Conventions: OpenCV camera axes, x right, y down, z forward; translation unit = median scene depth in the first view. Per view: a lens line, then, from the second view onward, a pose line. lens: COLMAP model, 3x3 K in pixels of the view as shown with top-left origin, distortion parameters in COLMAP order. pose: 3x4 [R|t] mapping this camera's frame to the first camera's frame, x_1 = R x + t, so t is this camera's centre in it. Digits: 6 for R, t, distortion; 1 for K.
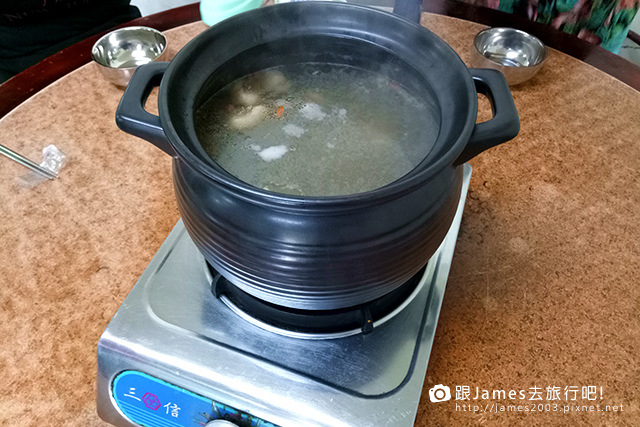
lens RADIAL K [[485.2, 0, 321.2], [0, 485.2, 214.5], [0, 0, 1]] dist [-0.001098, -0.008325]
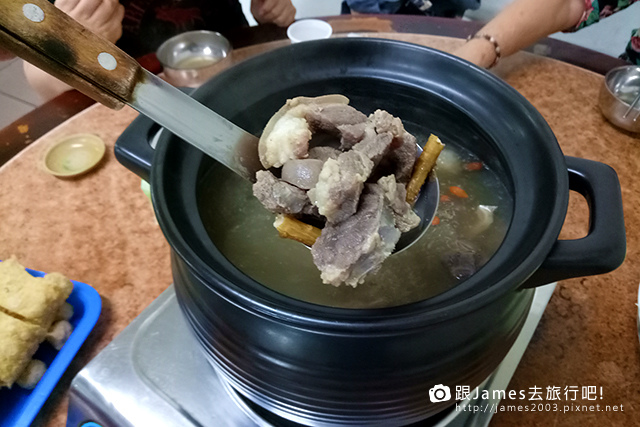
lens RADIAL K [[485.2, 0, 323.6], [0, 485.2, 217.2], [0, 0, 1]] dist [-0.001098, -0.008325]
pose [[0.960761, 0.195219, -0.197050, 0.069245], [-0.201341, 0.979456, -0.011324, -0.078494], [0.190791, 0.050554, 0.980328, 0.140479]]
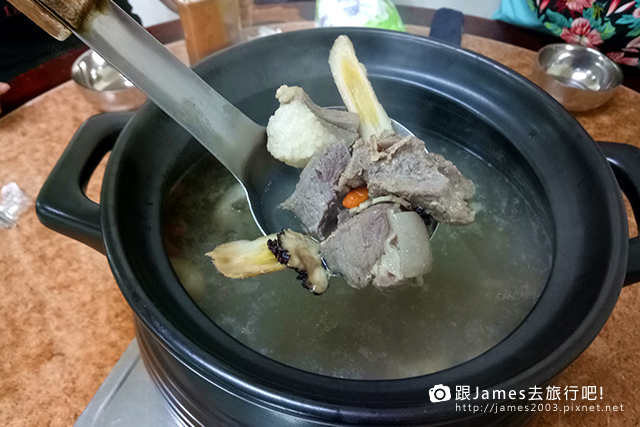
lens RADIAL K [[485.2, 0, 319.9], [0, 485.2, 211.0], [0, 0, 1]] dist [-0.001098, -0.008325]
pose [[0.999063, 0.040464, -0.015340, -0.026754], [-0.040800, 0.998919, -0.022254, -0.113901], [0.014423, 0.022859, 0.999635, 0.217174]]
